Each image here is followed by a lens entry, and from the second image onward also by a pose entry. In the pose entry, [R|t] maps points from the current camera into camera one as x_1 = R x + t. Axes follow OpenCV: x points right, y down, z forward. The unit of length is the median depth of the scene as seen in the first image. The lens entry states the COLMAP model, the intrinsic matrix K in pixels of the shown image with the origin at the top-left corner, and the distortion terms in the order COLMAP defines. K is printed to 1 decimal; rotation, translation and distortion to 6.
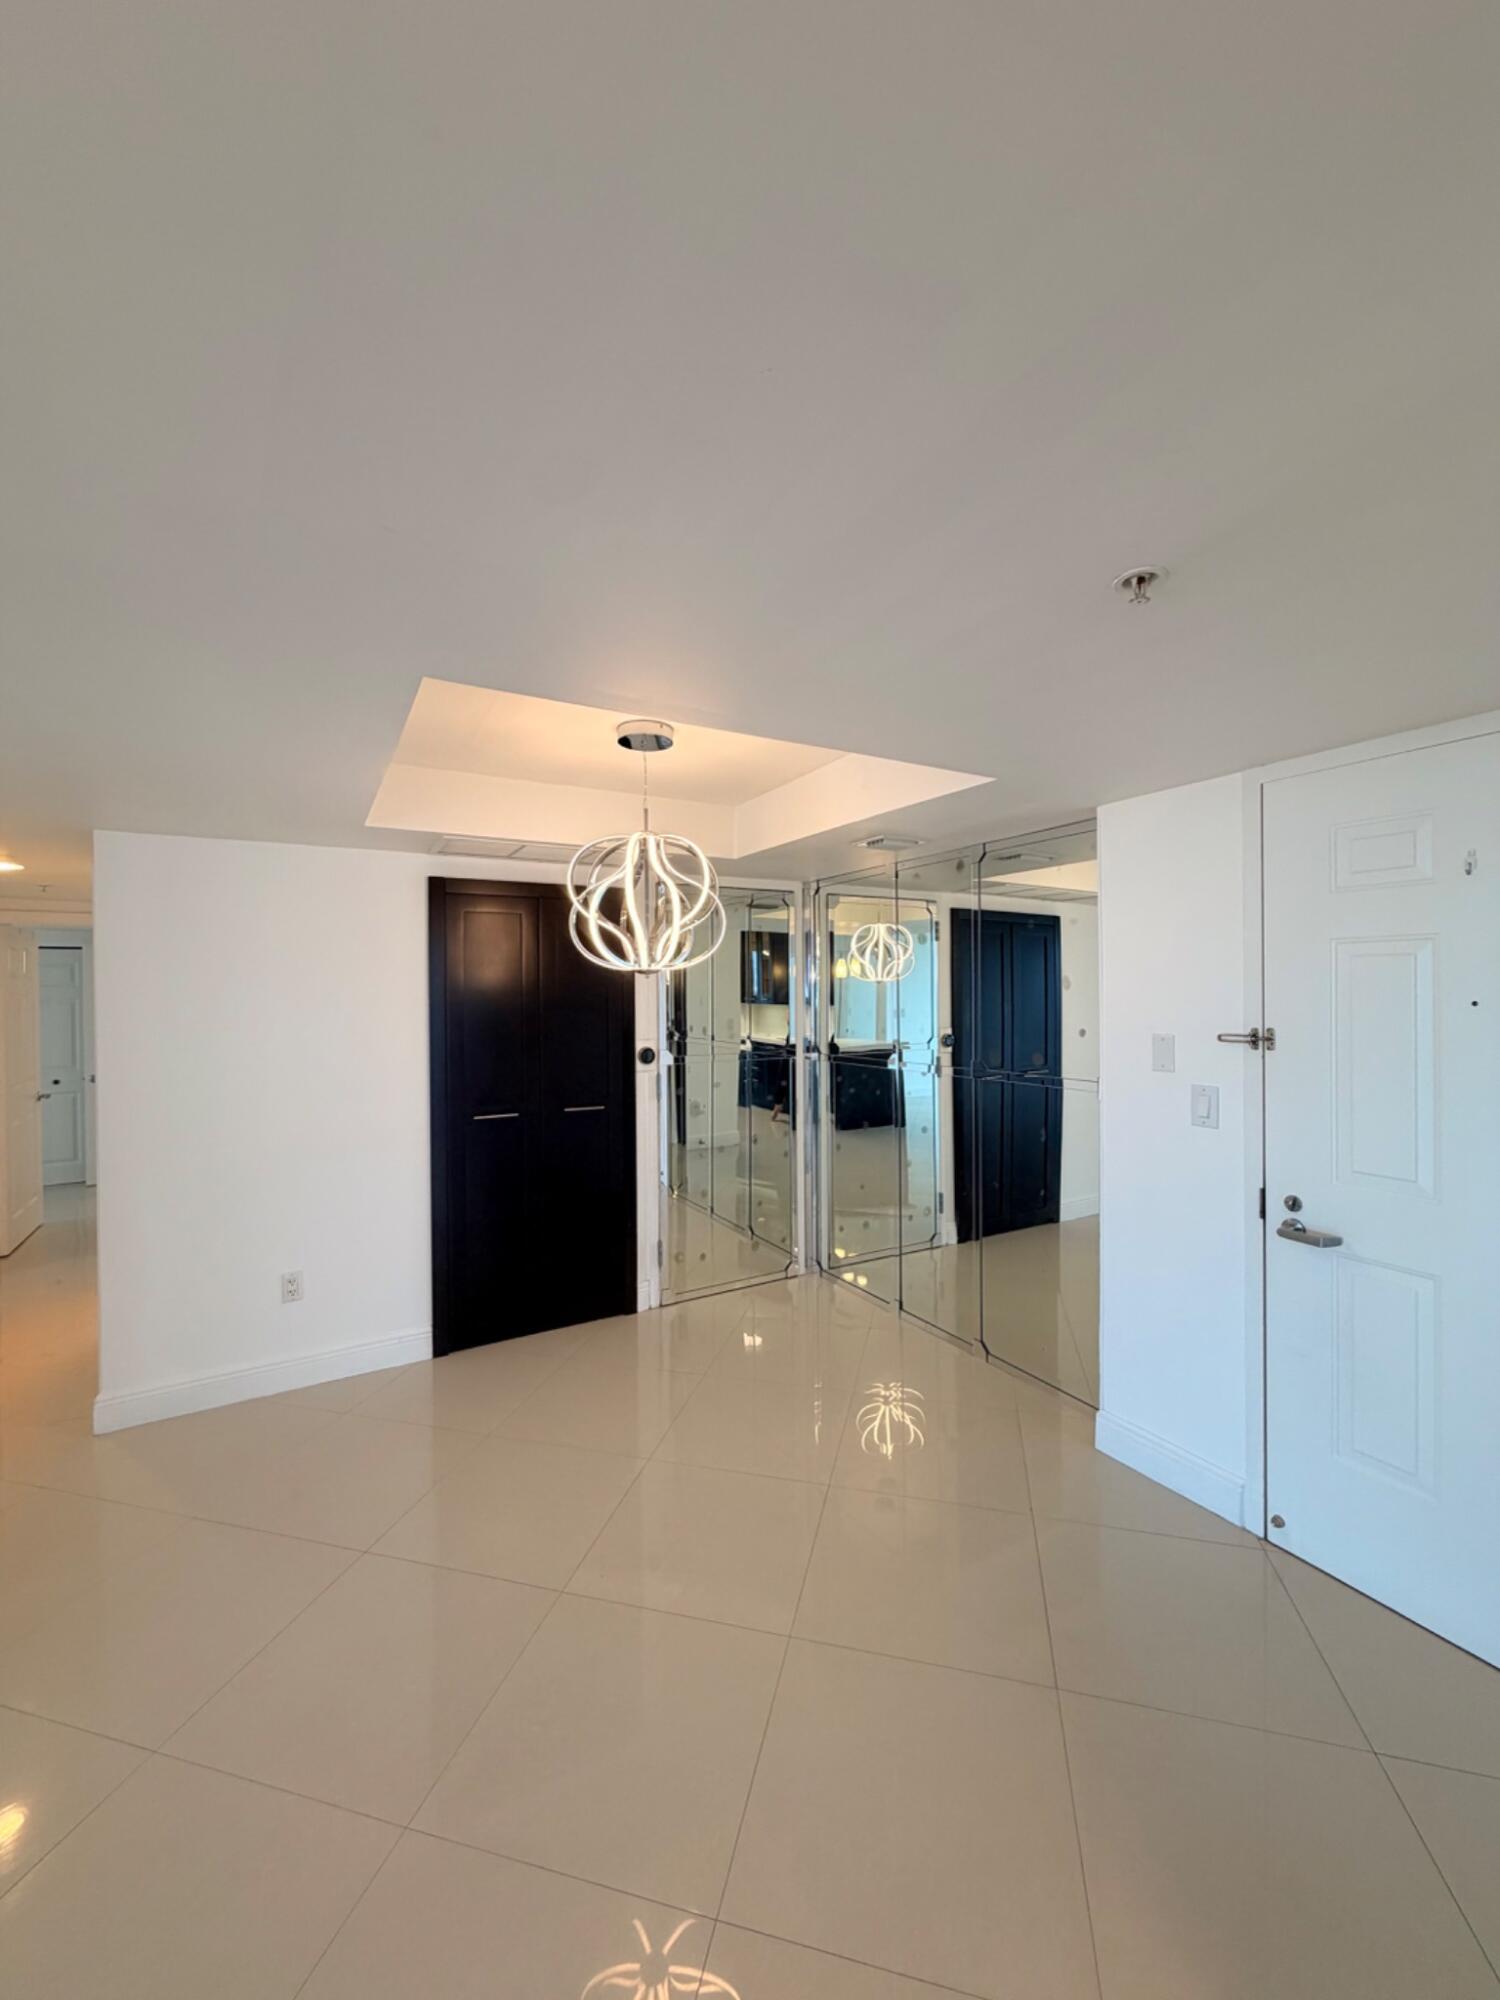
lens RADIAL K [[801.5, 0, 746.2], [0, 801.5, 999.5], [0, 0, 1]] dist [0.000952, 0.000145]
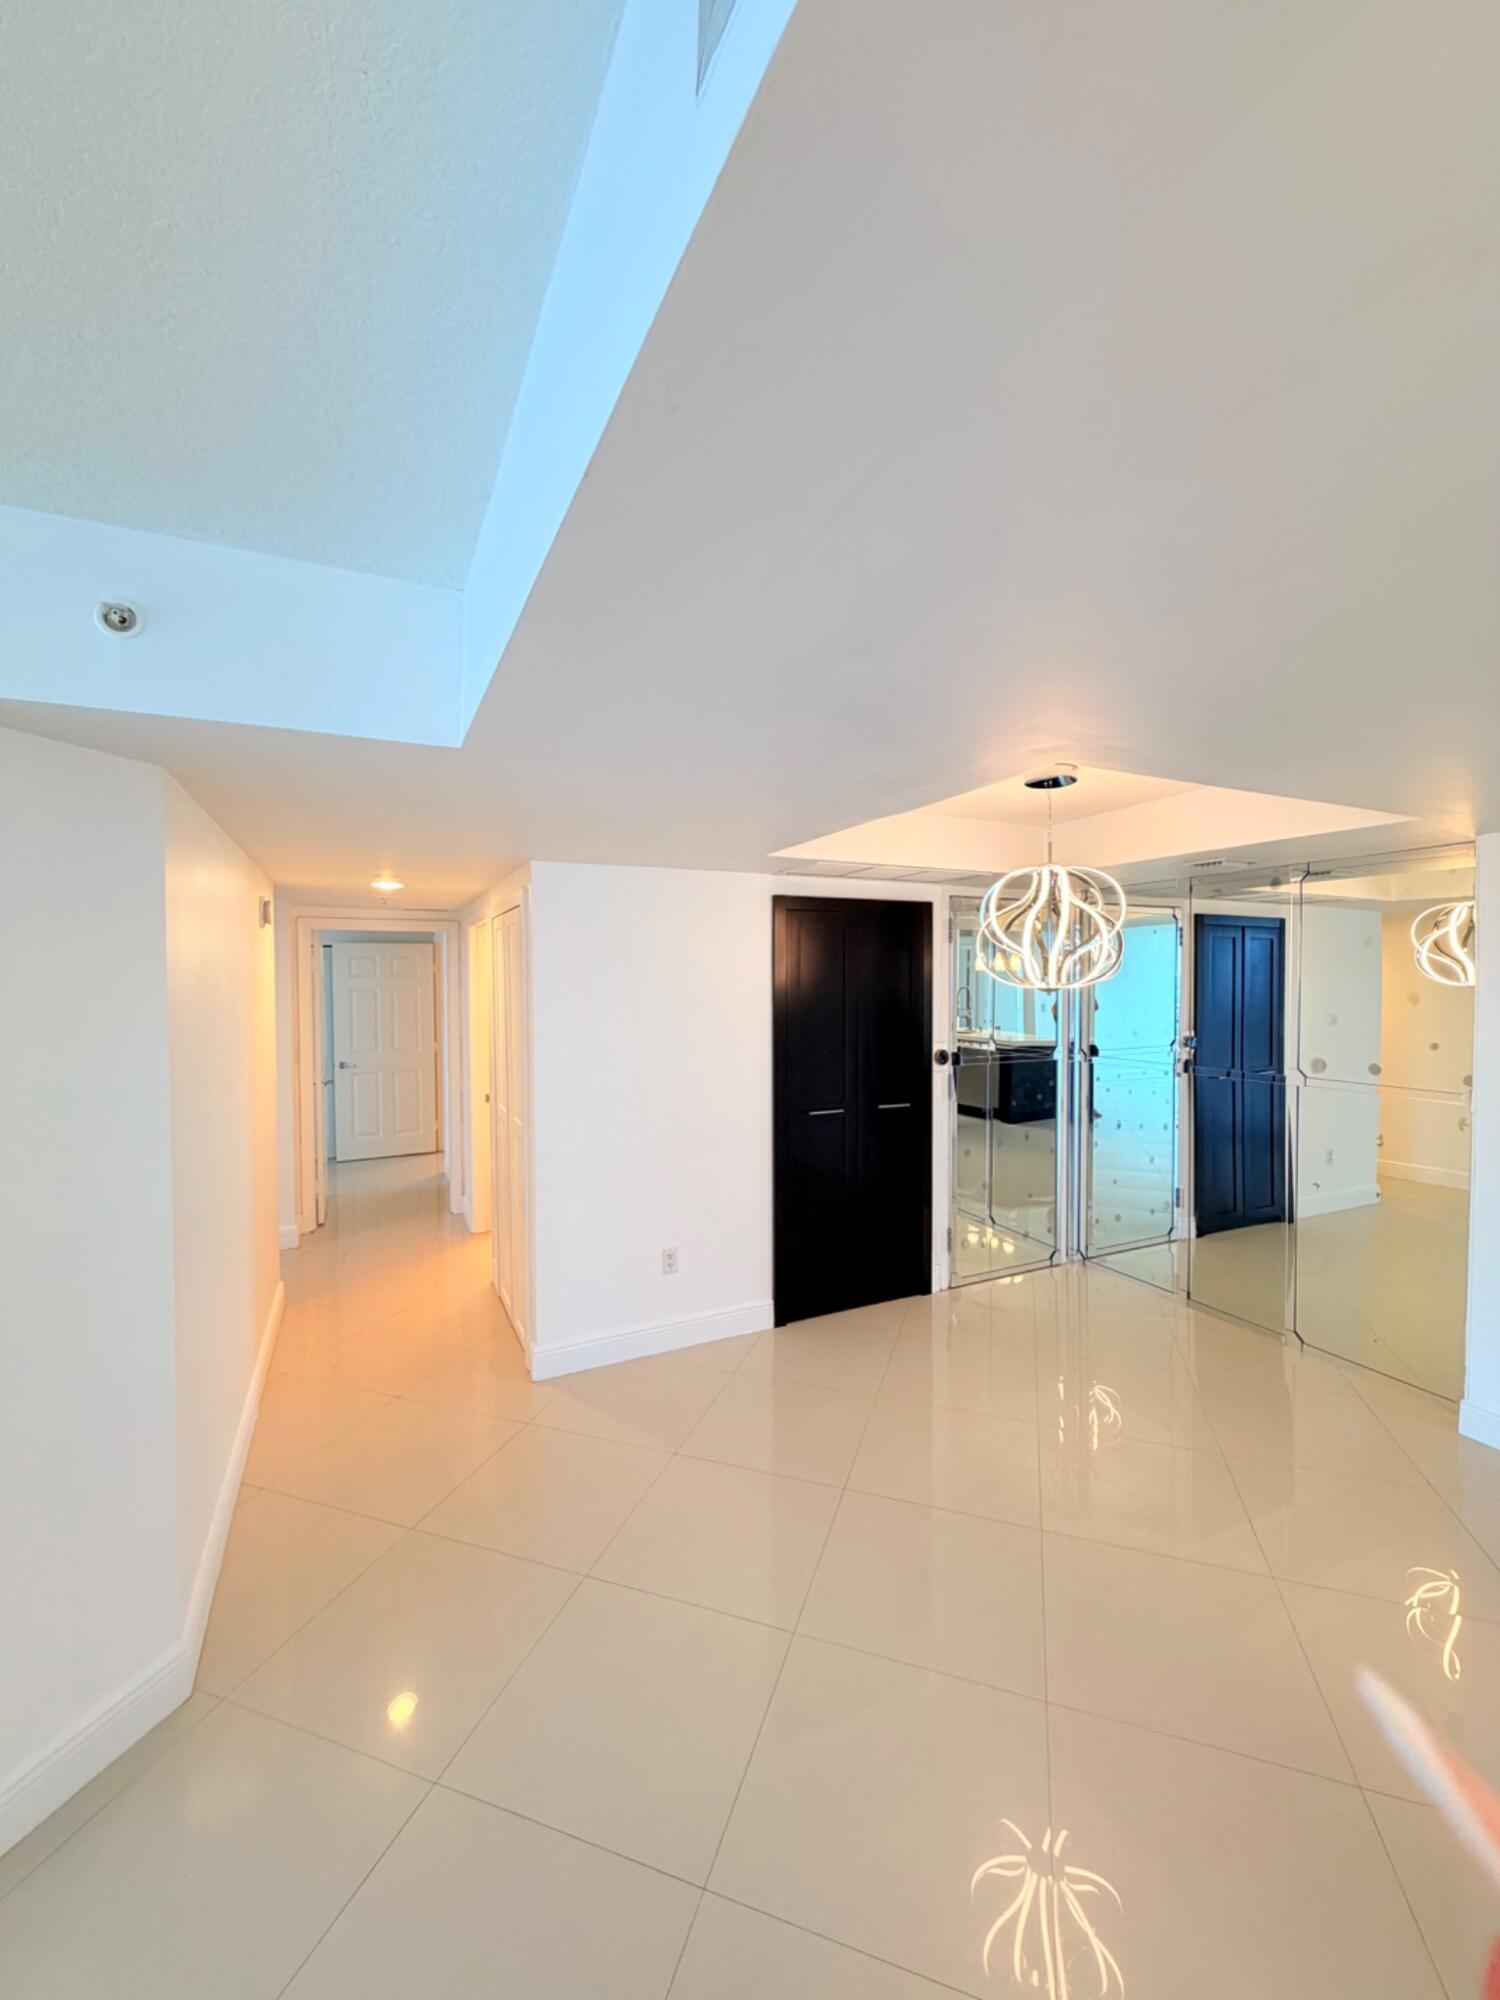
lens RADIAL K [[804.0, 0, 746.9], [0, 804.0, 1005.3], [0, 0, 1]] dist [-0.000006, -0.000134]
pose [[0.997243, 0.008440, -0.073719, -0.307581], [-0.006388, 0.999587, 0.028032, -0.028624], [0.073925, -0.027484, 0.996885, -0.093607]]
